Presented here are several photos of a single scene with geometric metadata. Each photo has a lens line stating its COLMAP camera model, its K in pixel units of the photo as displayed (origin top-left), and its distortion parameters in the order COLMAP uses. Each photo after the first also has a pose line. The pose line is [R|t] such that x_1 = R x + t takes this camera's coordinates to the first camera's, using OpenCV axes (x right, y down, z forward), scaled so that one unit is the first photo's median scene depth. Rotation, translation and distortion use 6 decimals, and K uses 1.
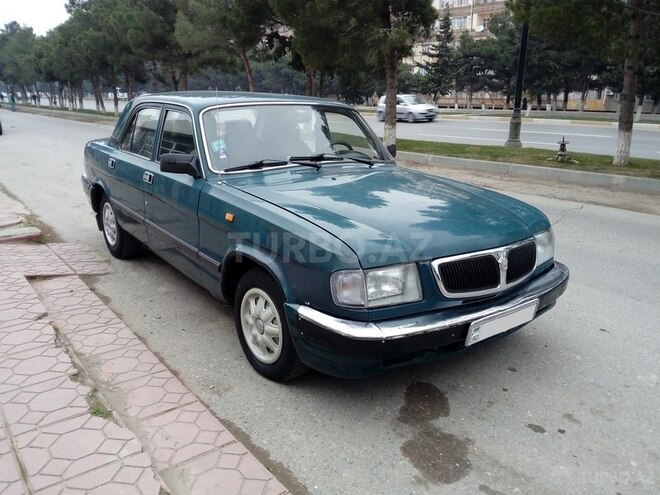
lens RADIAL K [[538.8, 0, 335.5], [0, 538.8, 246.3], [0, 0, 1]] dist [0.086768, -0.163497]
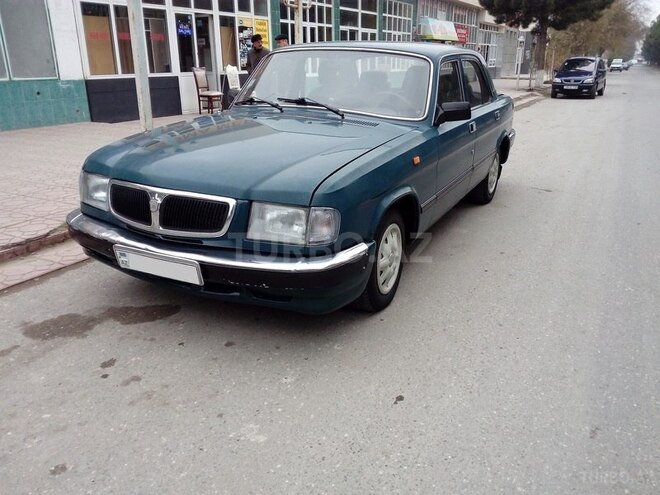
lens RADIAL K [[538.8, 0, 335.5], [0, 538.8, 246.3], [0, 0, 1]] dist [0.086768, -0.163497]
pose [[0.429757, 0.292773, -0.854162, 1.272323], [-0.249358, 0.947668, 0.199363, -0.167869], [0.867830, 0.127314, 0.480273, 0.804788]]
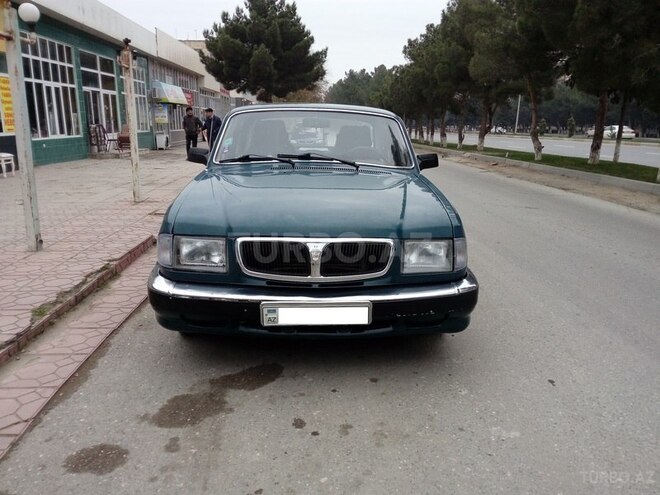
lens RADIAL K [[538.8, 0, 335.5], [0, 538.8, 246.3], [0, 0, 1]] dist [0.086768, -0.163497]
pose [[0.822916, 0.127003, -0.553786, 0.865169], [-0.158701, 0.987282, -0.009408, 0.020759], [0.545548, 0.095628, 0.832606, 0.190747]]
